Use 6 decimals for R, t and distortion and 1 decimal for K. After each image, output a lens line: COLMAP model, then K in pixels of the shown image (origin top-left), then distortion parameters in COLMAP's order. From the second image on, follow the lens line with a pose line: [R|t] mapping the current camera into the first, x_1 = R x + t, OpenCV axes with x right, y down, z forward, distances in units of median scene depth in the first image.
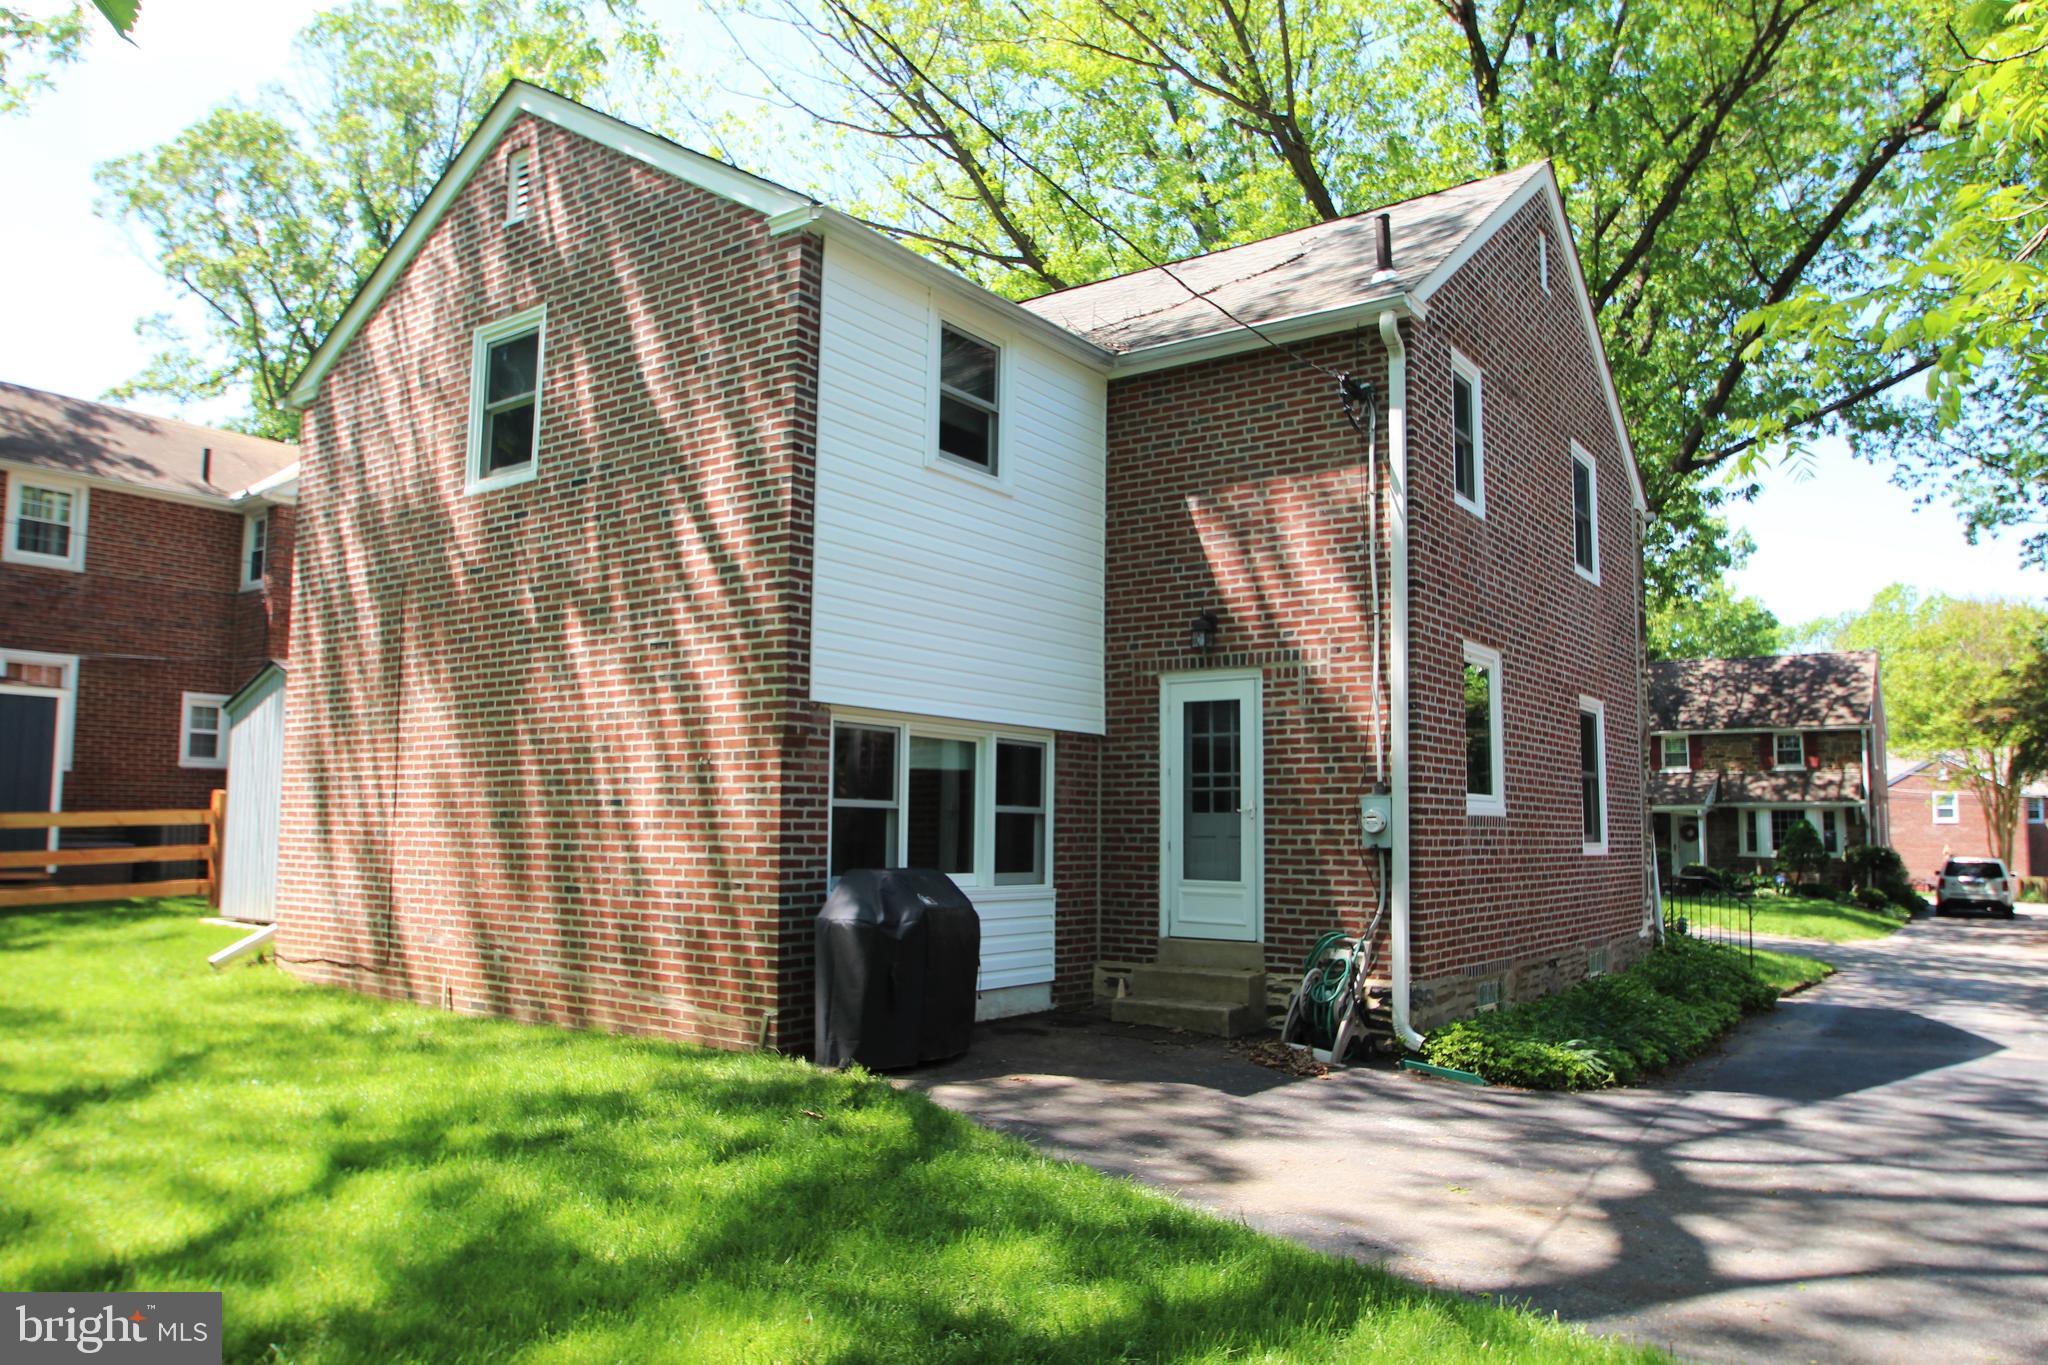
lens RADIAL K [[1403.7, 0, 1022.3], [0, 1403.7, 708.6], [0, 0, 1]] dist [-0.035157, 0.001462]
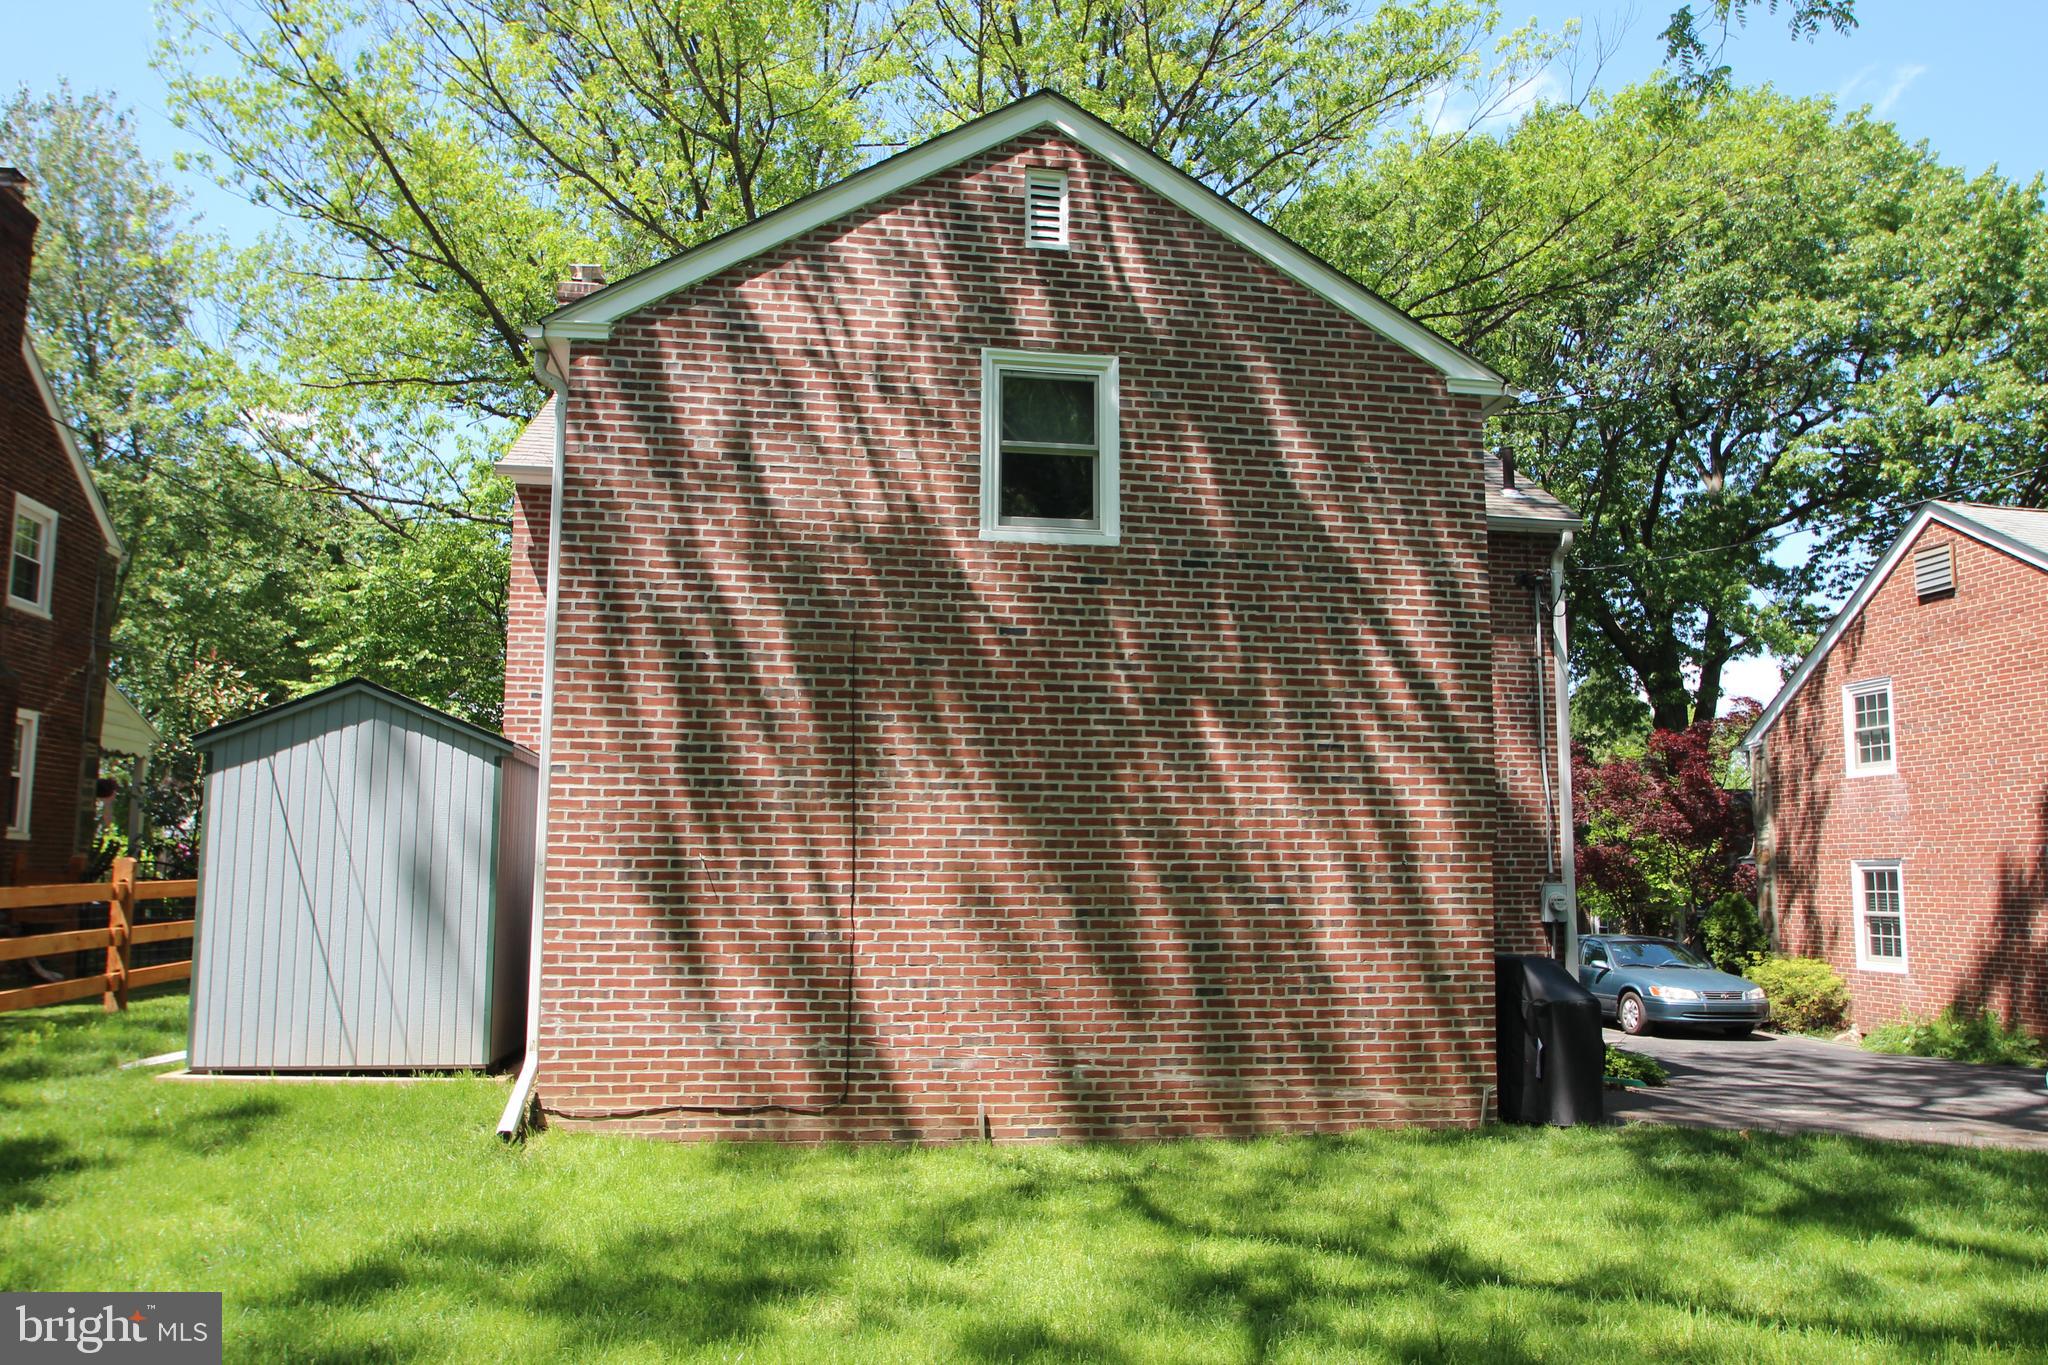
lens RADIAL K [[1403.7, 0, 1022.3], [0, 1403.7, 708.6], [0, 0, 1]] dist [-0.035157, 0.001462]
pose [[0.707434, 0.077679, 0.702498, -1.028633], [-0.061145, 0.996942, -0.048662, -0.008485], [-0.704129, -0.008529, 0.710021, 0.383840]]
